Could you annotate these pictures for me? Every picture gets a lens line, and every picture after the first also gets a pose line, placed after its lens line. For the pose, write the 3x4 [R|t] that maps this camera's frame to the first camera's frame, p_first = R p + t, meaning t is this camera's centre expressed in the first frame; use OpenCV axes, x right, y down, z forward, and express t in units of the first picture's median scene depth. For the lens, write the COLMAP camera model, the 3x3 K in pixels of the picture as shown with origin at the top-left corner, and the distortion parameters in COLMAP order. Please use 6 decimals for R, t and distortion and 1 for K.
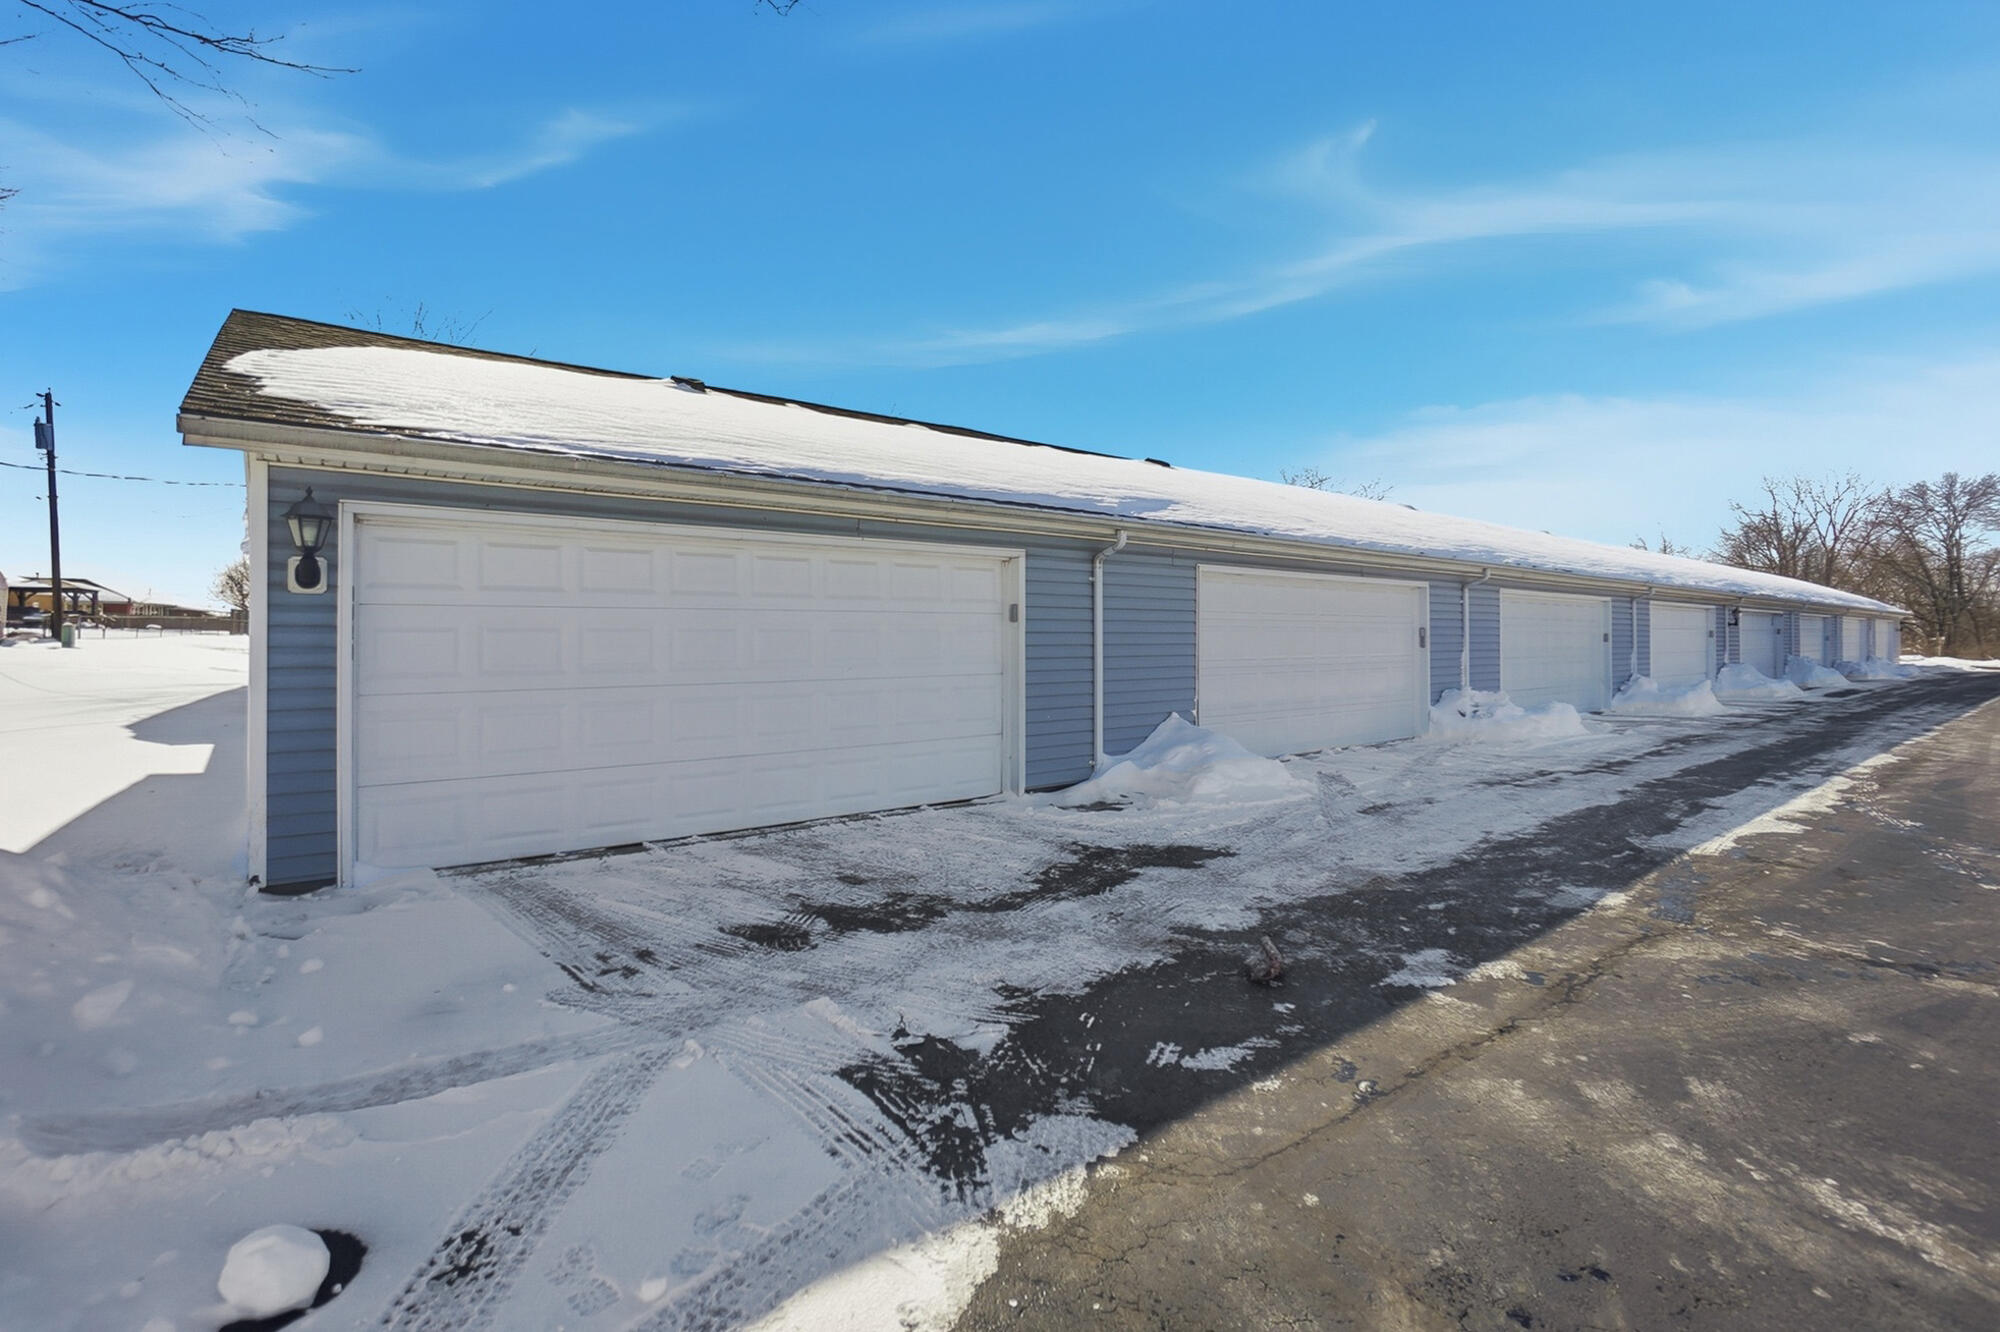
lens RADIAL K [[909.8, 0, 999.1], [0, 909.8, 628.5], [0, 0, 1]] dist [0.016376, 0.000227]
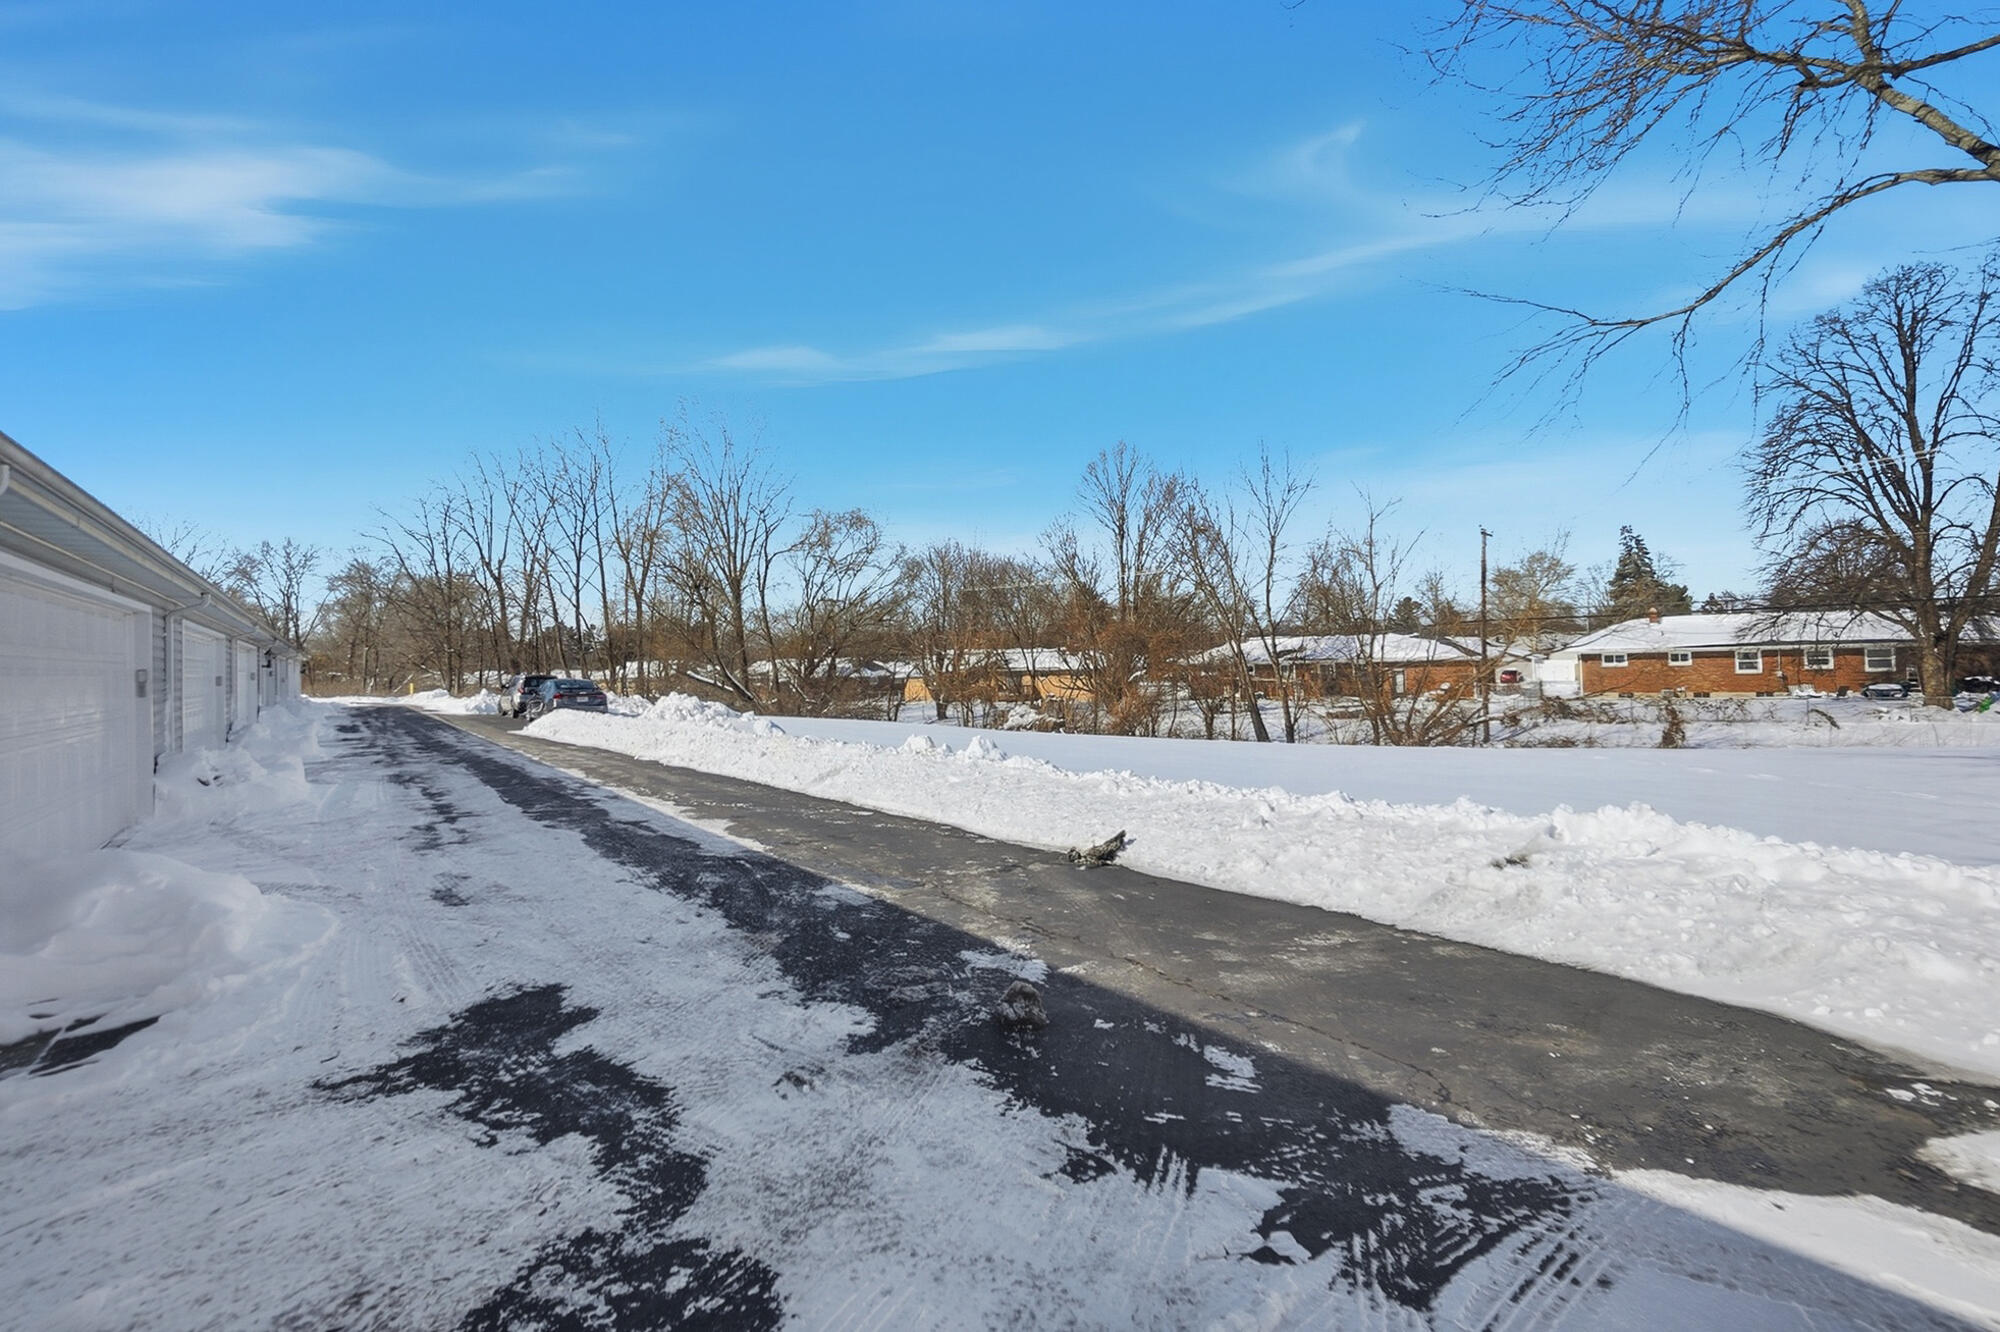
lens RADIAL K [[869.4, 0, 1000.0], [0, 869.4, 666.0], [0, 0, 1]] dist [-0.046017, 0.022390]
pose [[0.018462, 0.011730, 0.999761, -0.695604], [-0.001283, 0.999931, -0.011708, 0.009929], [-0.999829, -0.001066, 0.018476, 1.094931]]
